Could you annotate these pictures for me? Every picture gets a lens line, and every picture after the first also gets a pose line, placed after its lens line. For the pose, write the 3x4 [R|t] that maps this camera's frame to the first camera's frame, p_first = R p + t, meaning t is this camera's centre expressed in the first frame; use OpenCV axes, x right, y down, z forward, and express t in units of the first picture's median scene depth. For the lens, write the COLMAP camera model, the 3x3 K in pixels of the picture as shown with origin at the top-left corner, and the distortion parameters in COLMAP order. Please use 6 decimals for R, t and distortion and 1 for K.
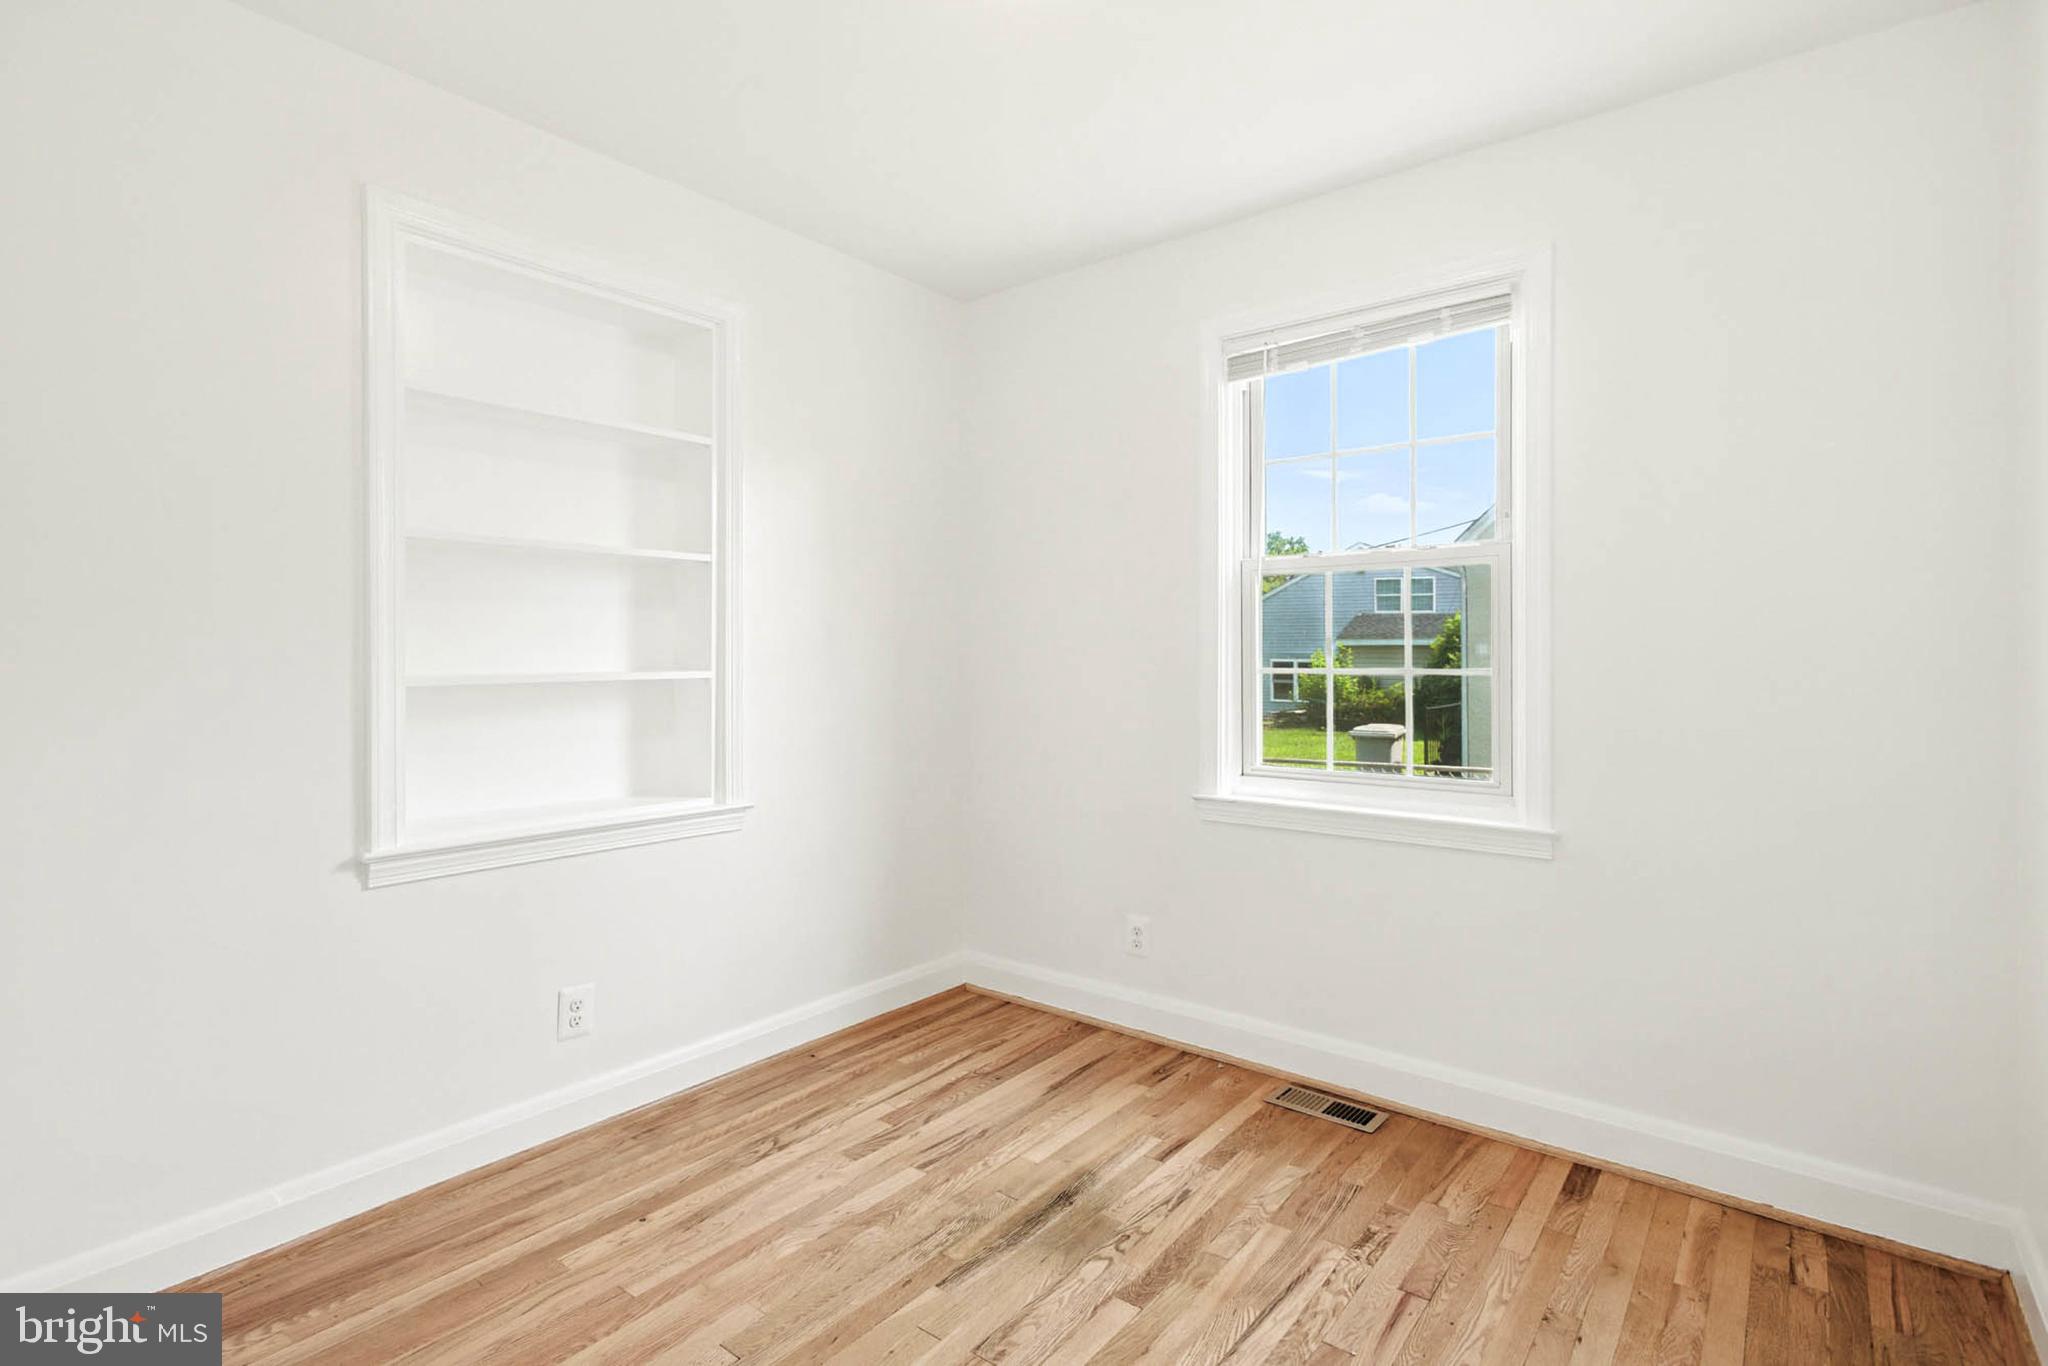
lens RADIAL K [[991.3, 0, 1010.7], [0, 991.3, 669.0], [0, 0, 1]] dist [-0.015137, 0.007081]
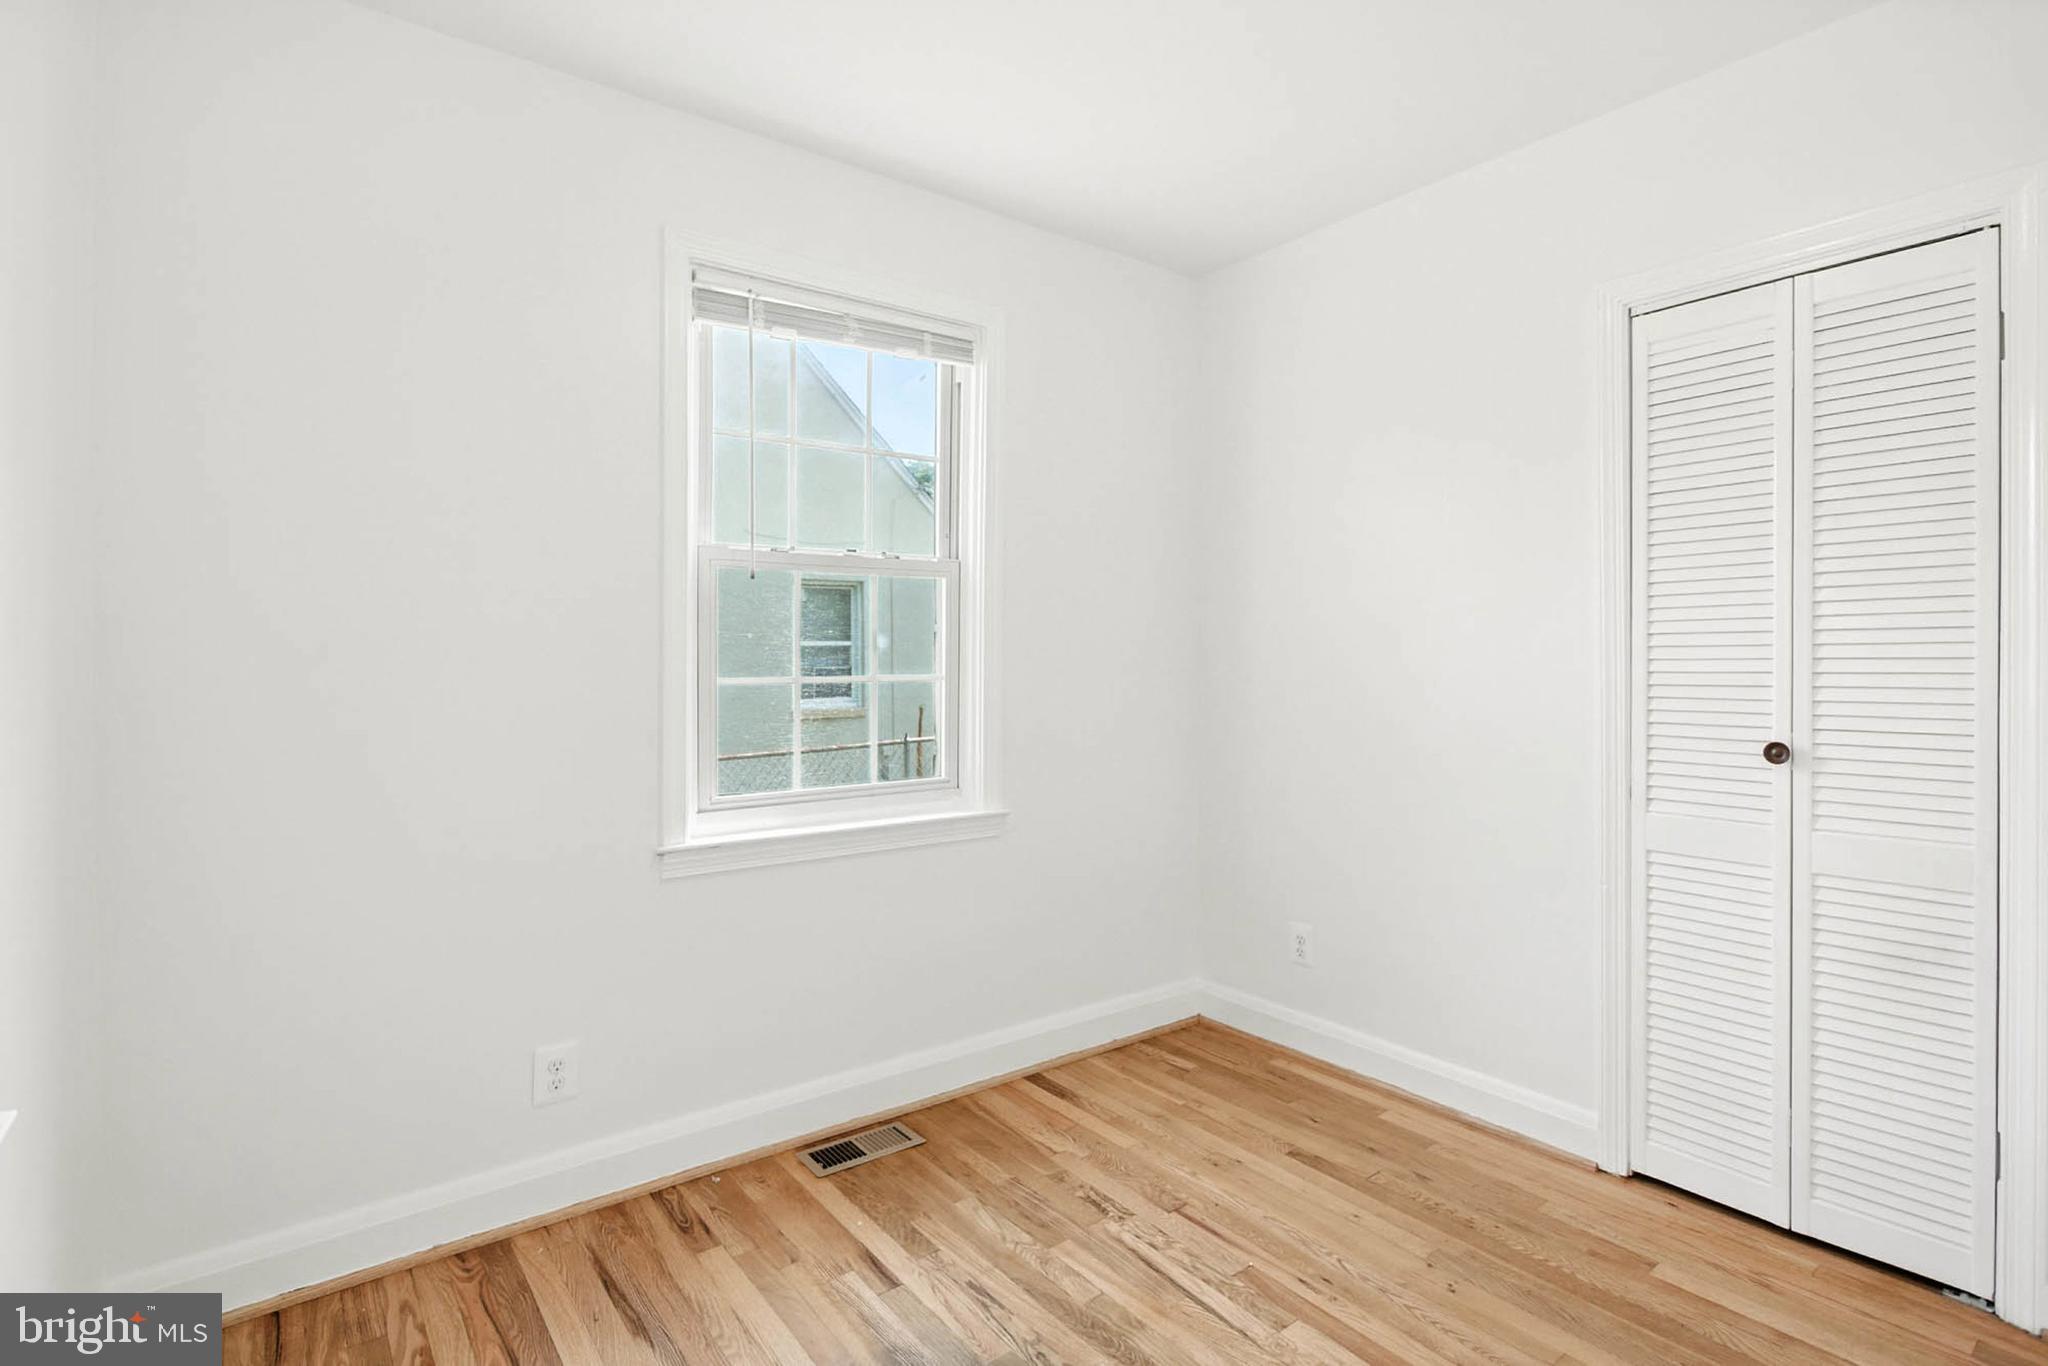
lens RADIAL K [[991.3, 0, 1010.7], [0, 991.3, 669.0], [0, 0, 1]] dist [-0.015137, 0.007081]
pose [[0.246310, -0.017210, 0.969038, -0.599952], [0.008298, 0.999843, 0.015648, -0.024761], [-0.969156, 0.004187, 0.246414, 0.695948]]
